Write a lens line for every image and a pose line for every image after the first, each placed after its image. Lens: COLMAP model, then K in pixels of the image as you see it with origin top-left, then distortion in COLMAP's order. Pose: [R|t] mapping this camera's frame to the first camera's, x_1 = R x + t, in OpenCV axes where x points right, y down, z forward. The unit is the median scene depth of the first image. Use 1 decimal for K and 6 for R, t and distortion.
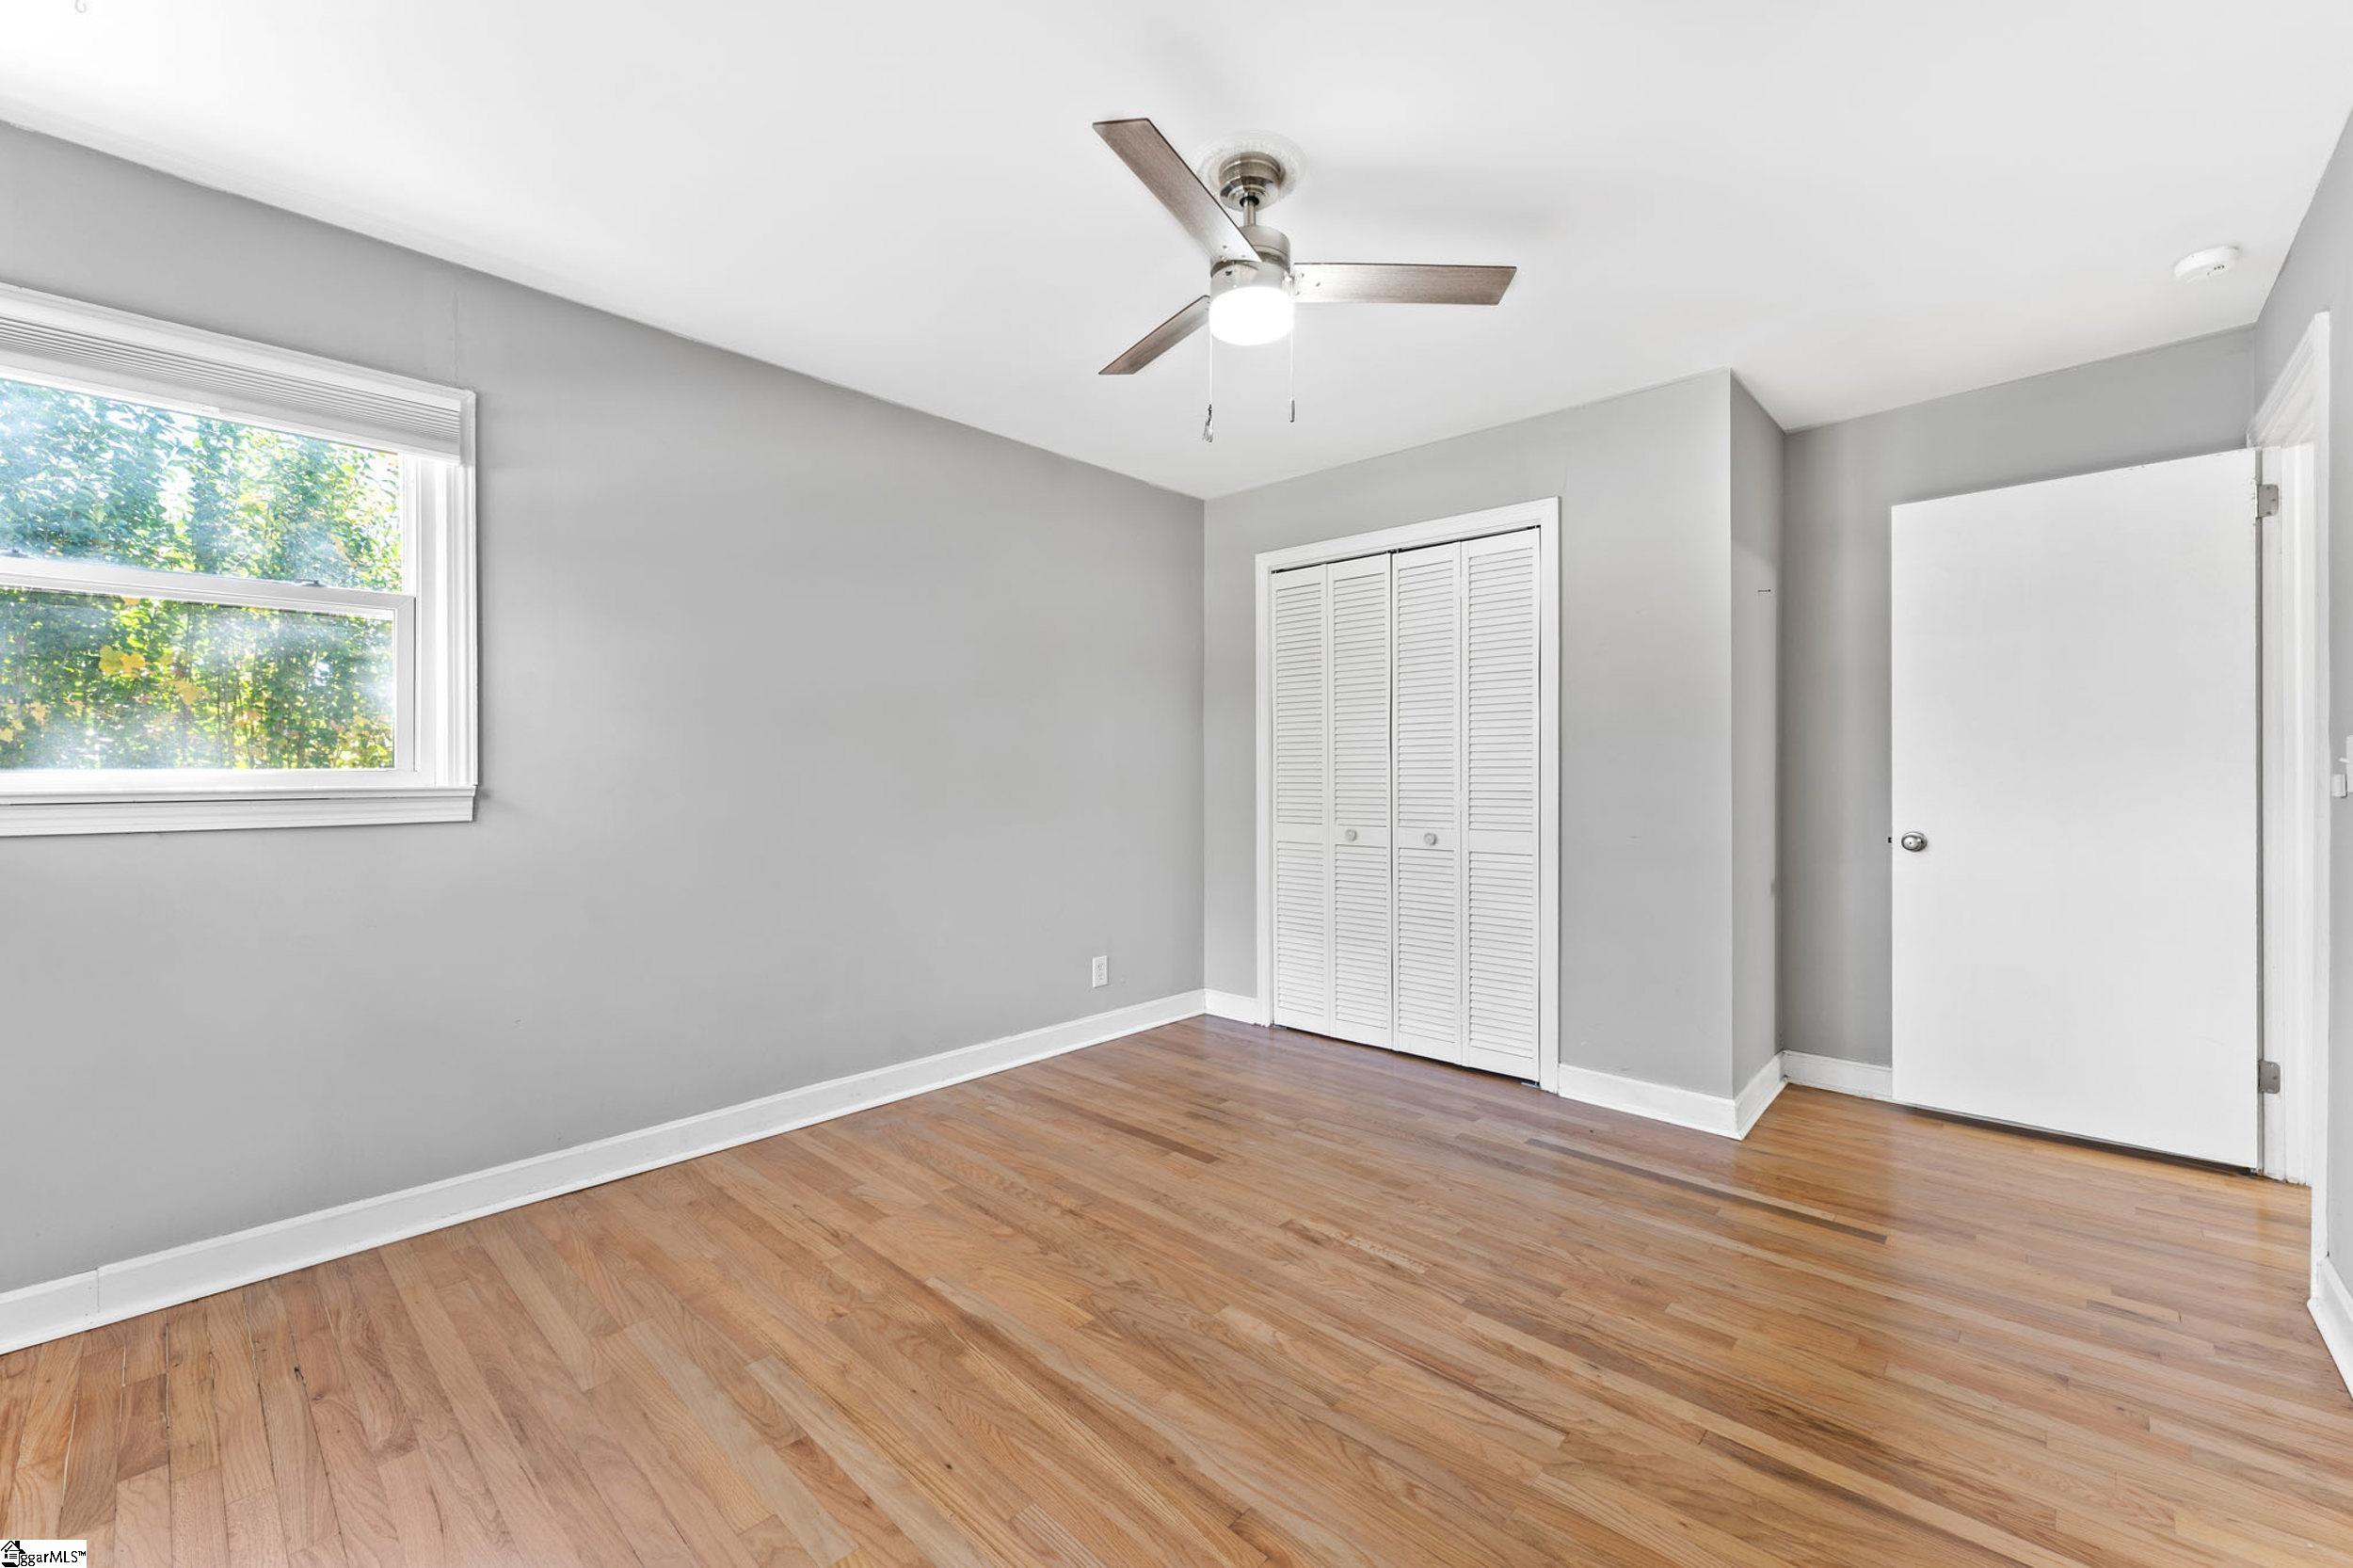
lens RADIAL K [[952.6, 0, 1171.7], [0, 952.6, 772.6], [0, 0, 1]] dist [0.001737, -0.000099]
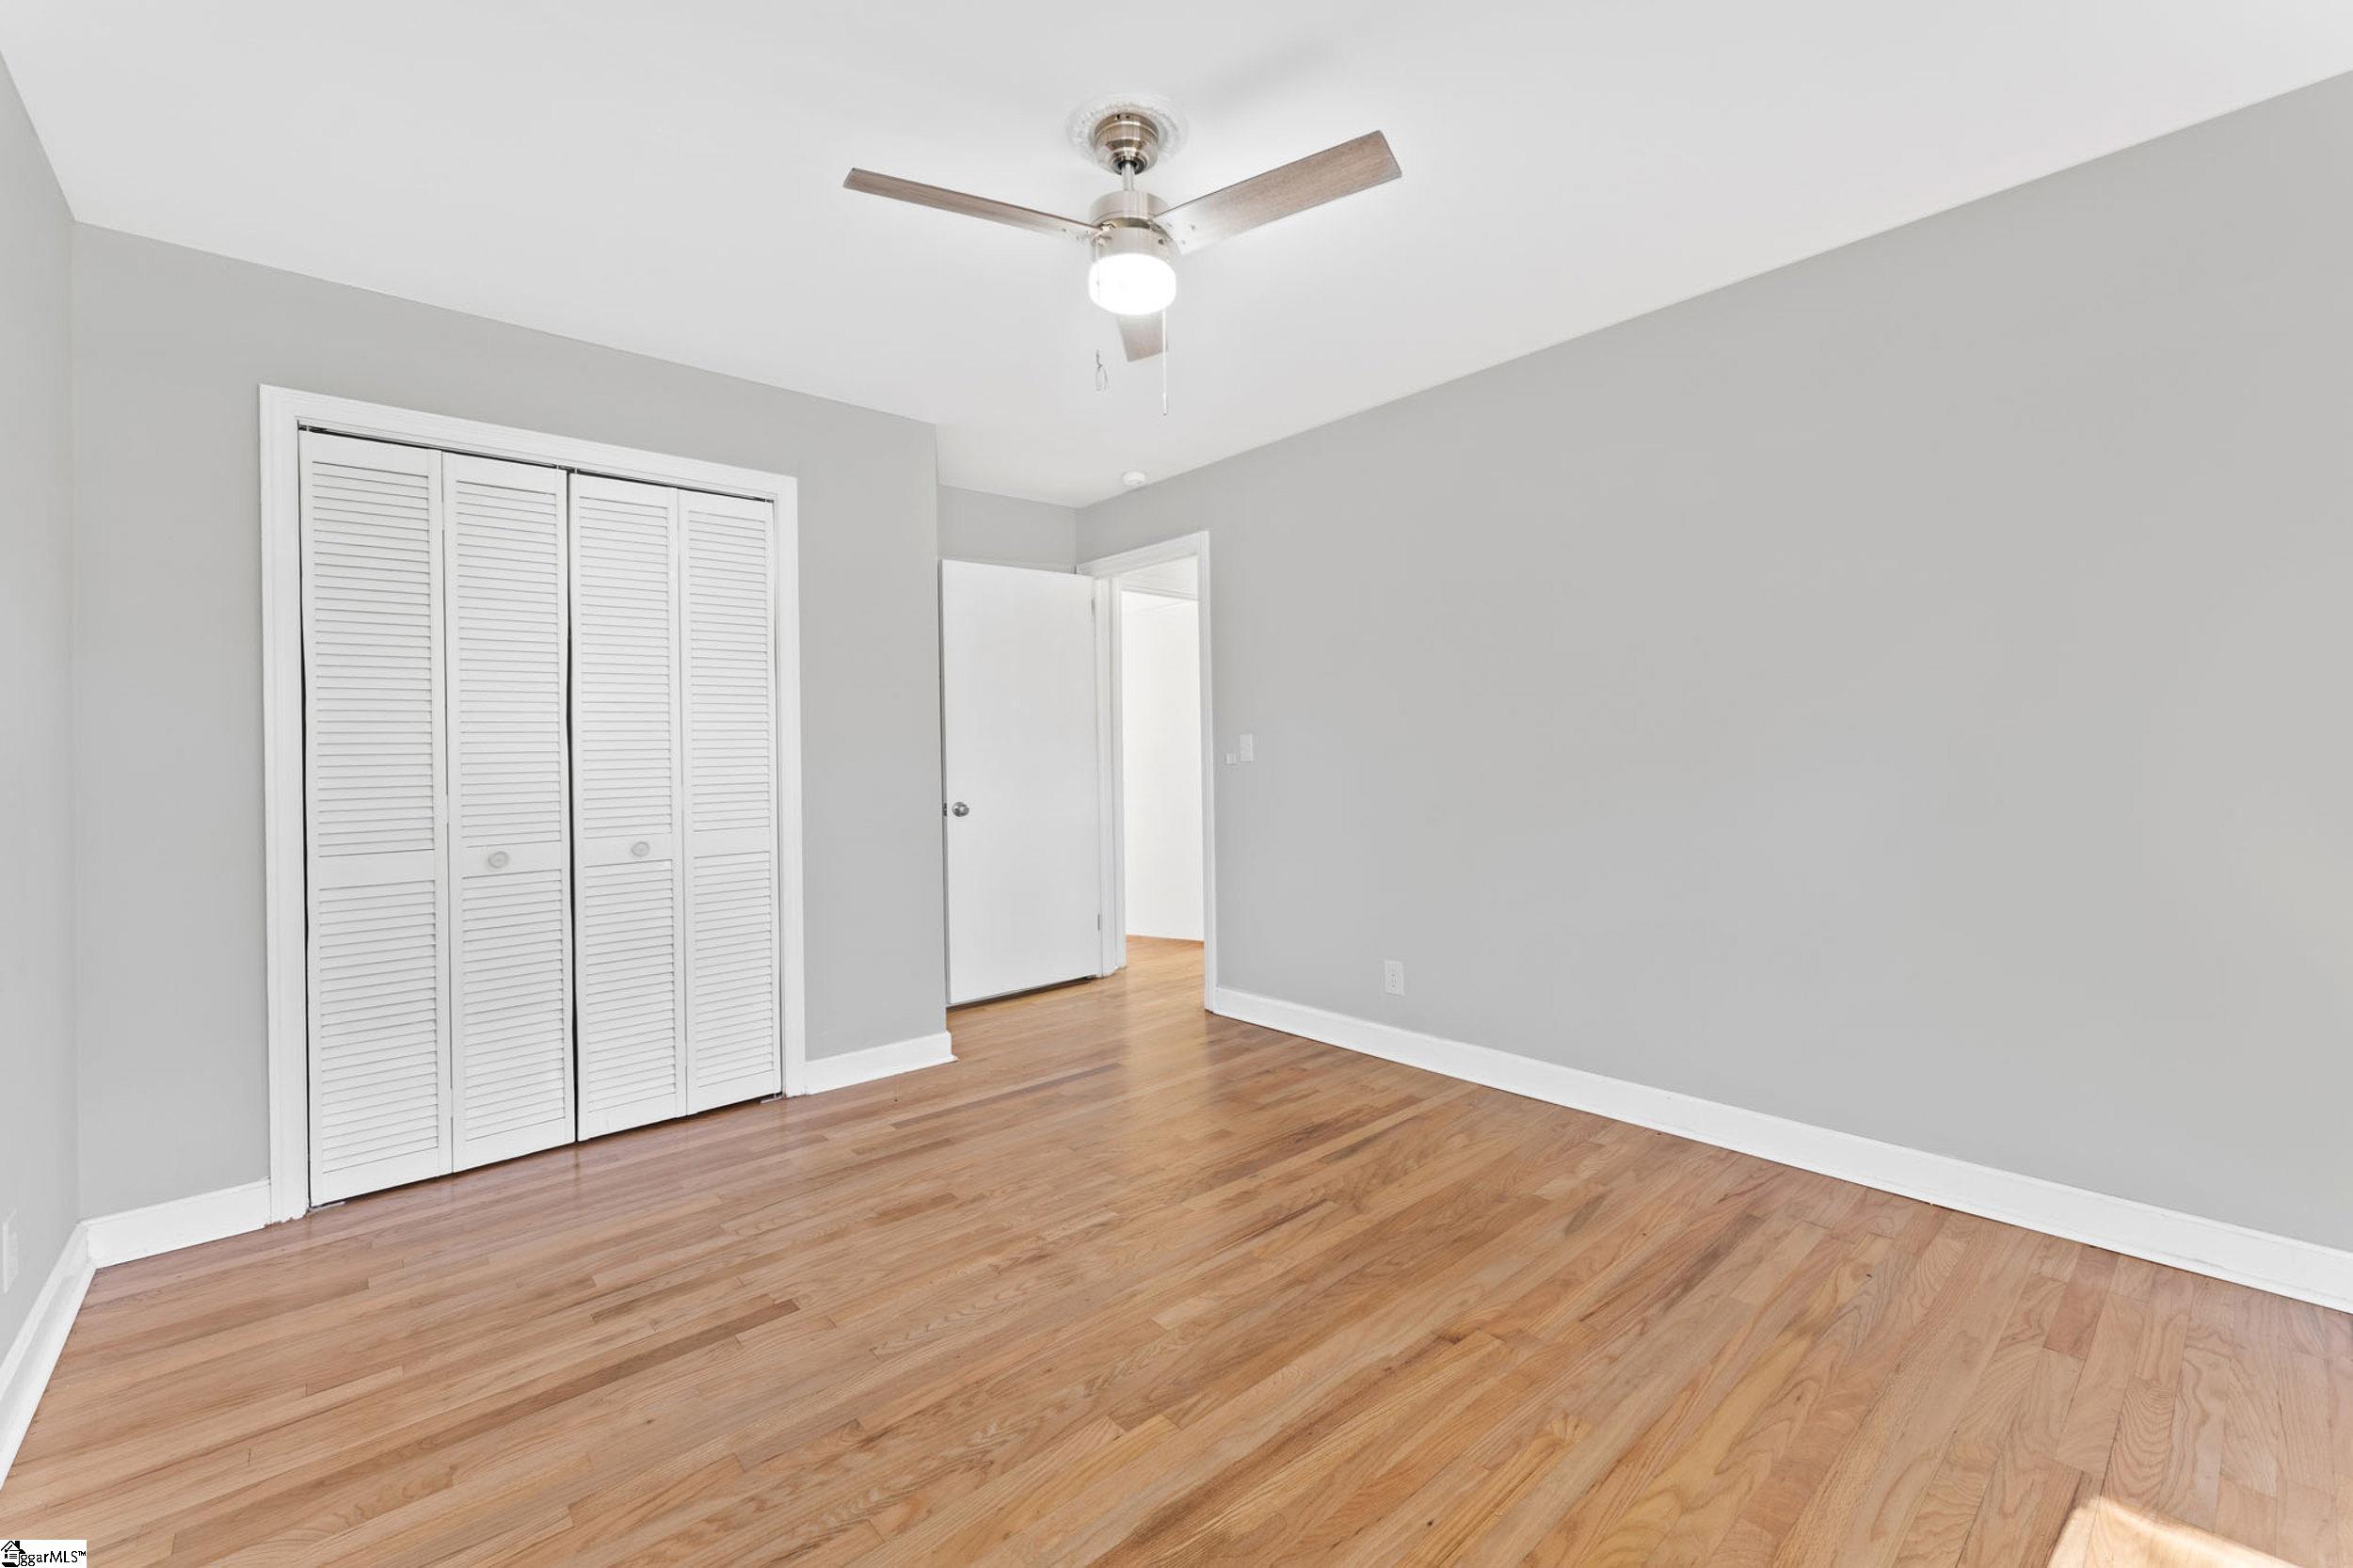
lens RADIAL K [[964.5, 0, 1178.5], [0, 964.5, 749.5], [0, 0, 1]] dist [0.002063, 0.000224]
pose [[0.098764, 0.003422, 0.995105, -0.730420], [0.019939, 0.999787, -0.005417, -0.000015], [-0.994911, 0.020377, 0.098674, 0.709928]]
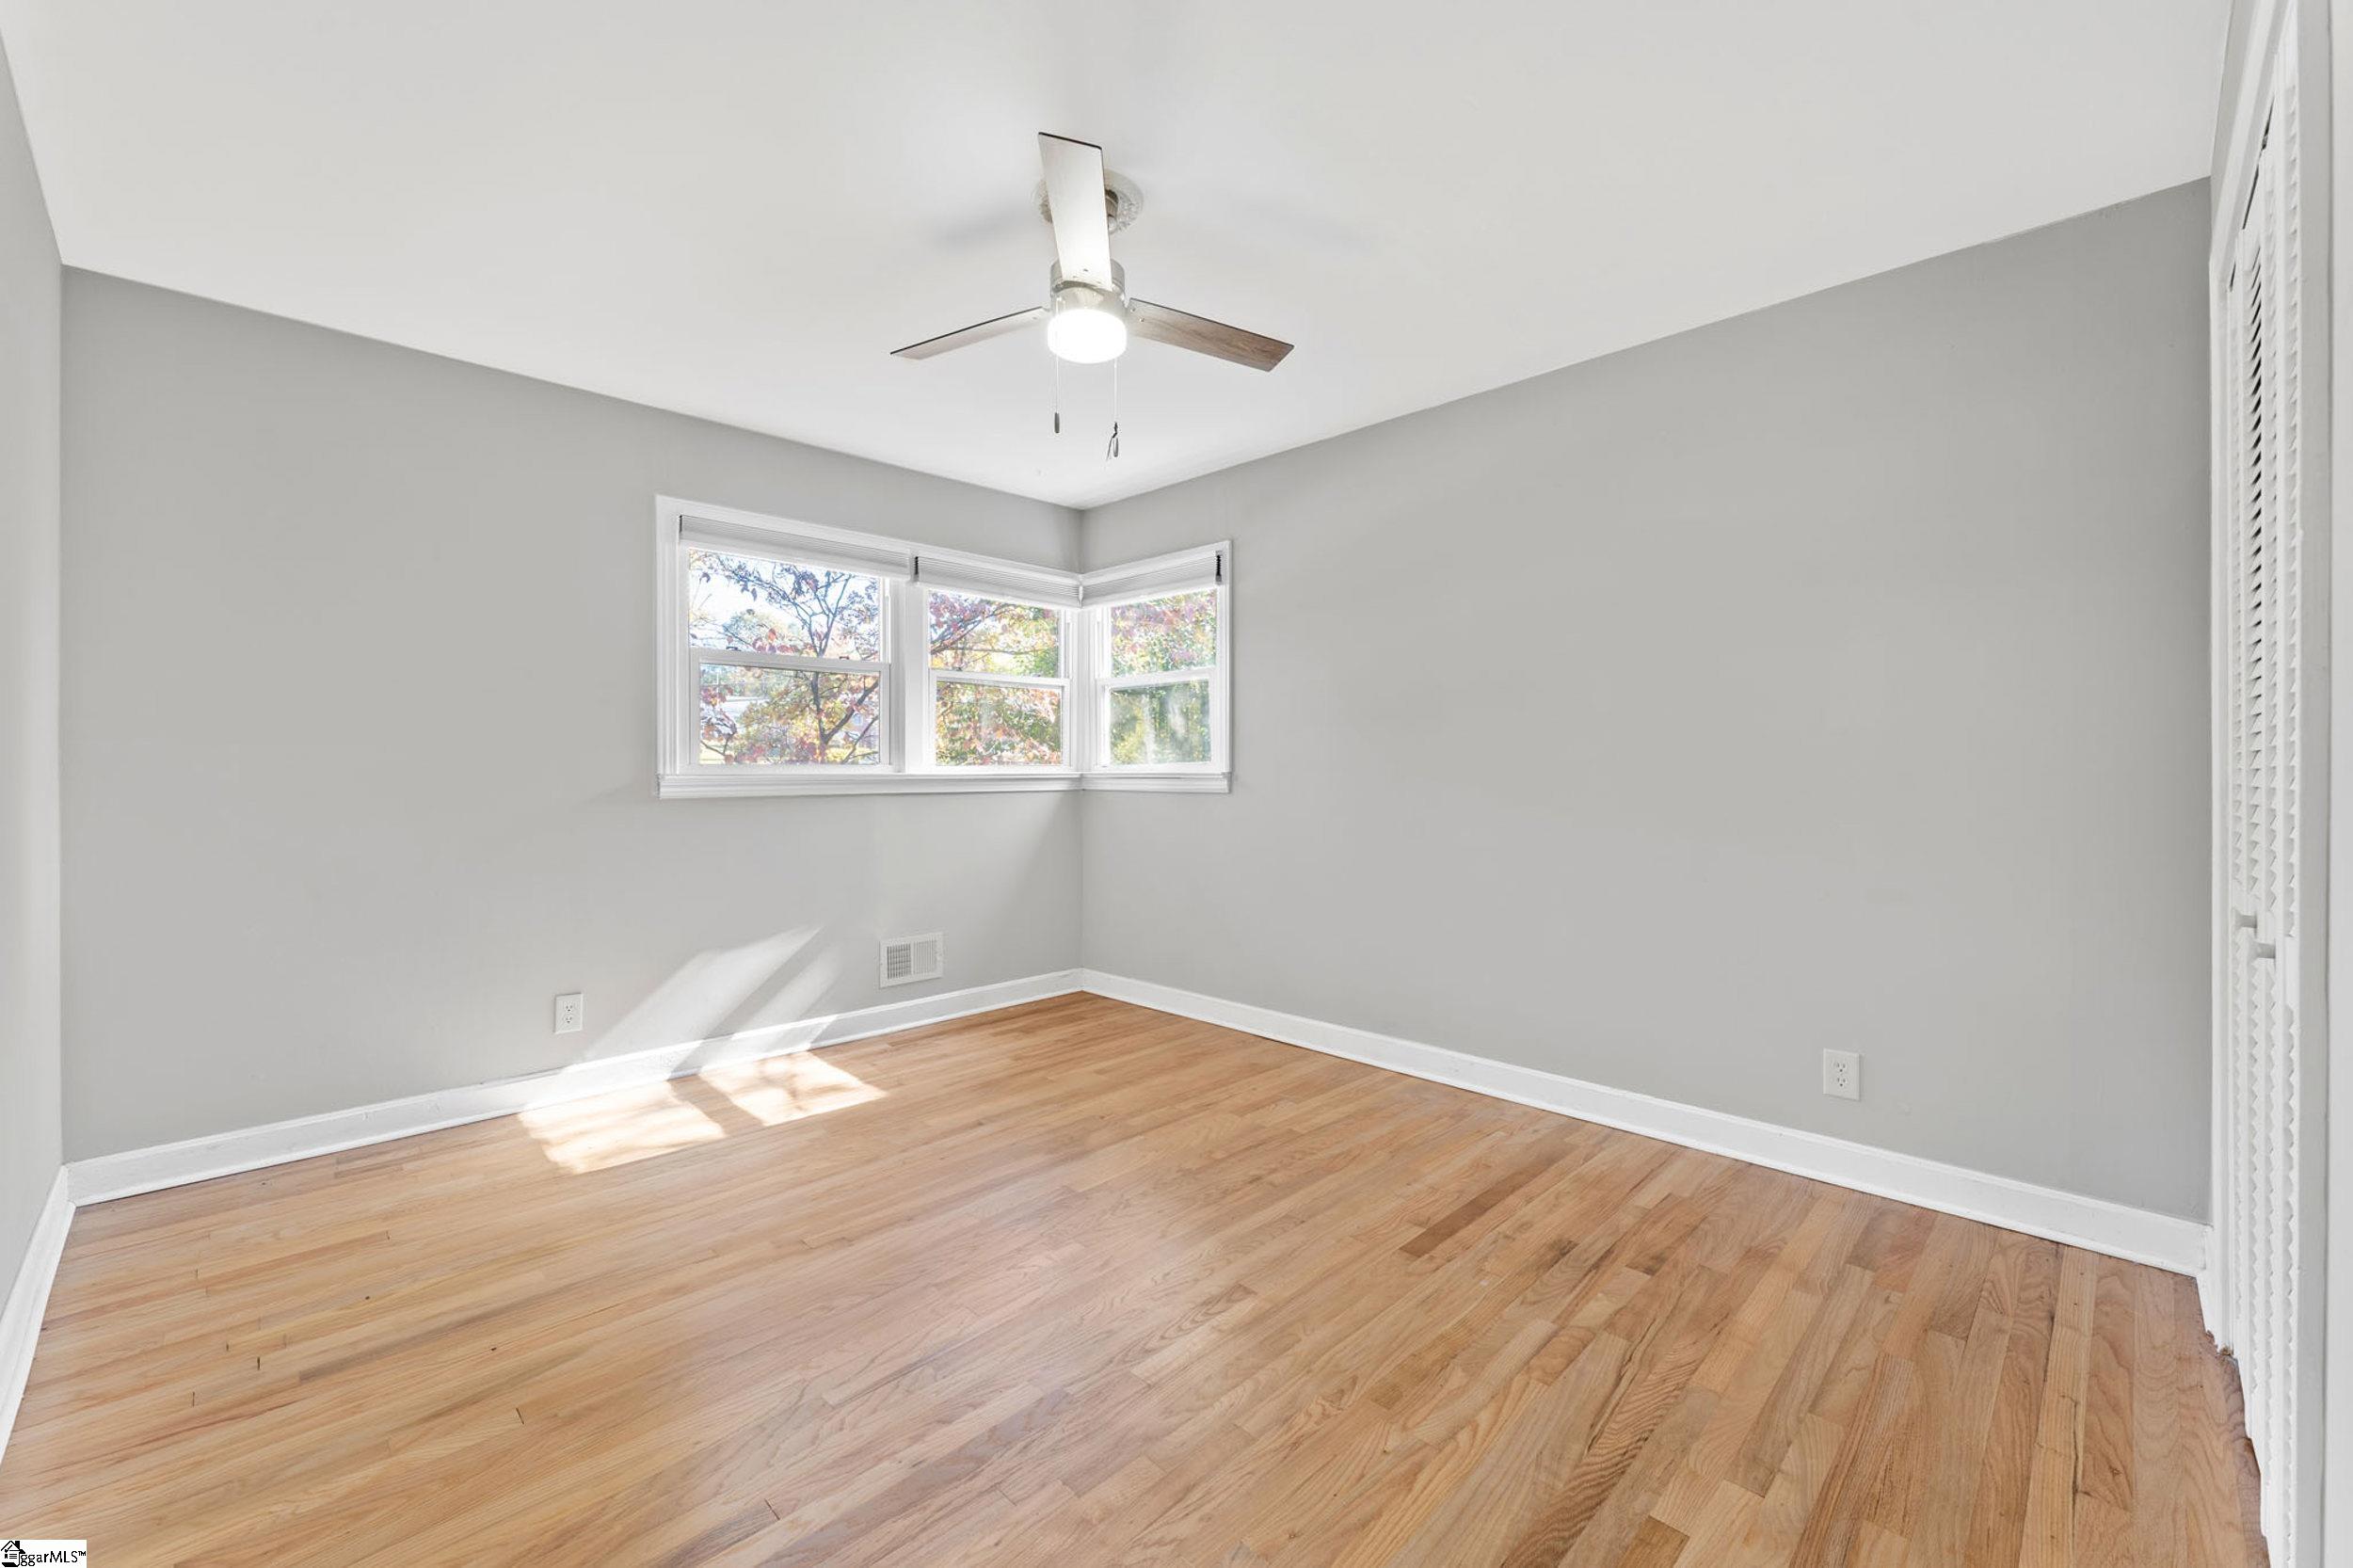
lens RADIAL K [[960.1, 0, 1167.1], [0, 960.1, 774.8], [0, 0, 1]] dist [0.001574, 0.000011]
pose [[-0.039441, 0.009110, -0.999180, 0.951884], [0.000665, 0.999958, 0.009091, 0.002086], [0.999222, -0.000306, -0.039445, 0.932436]]
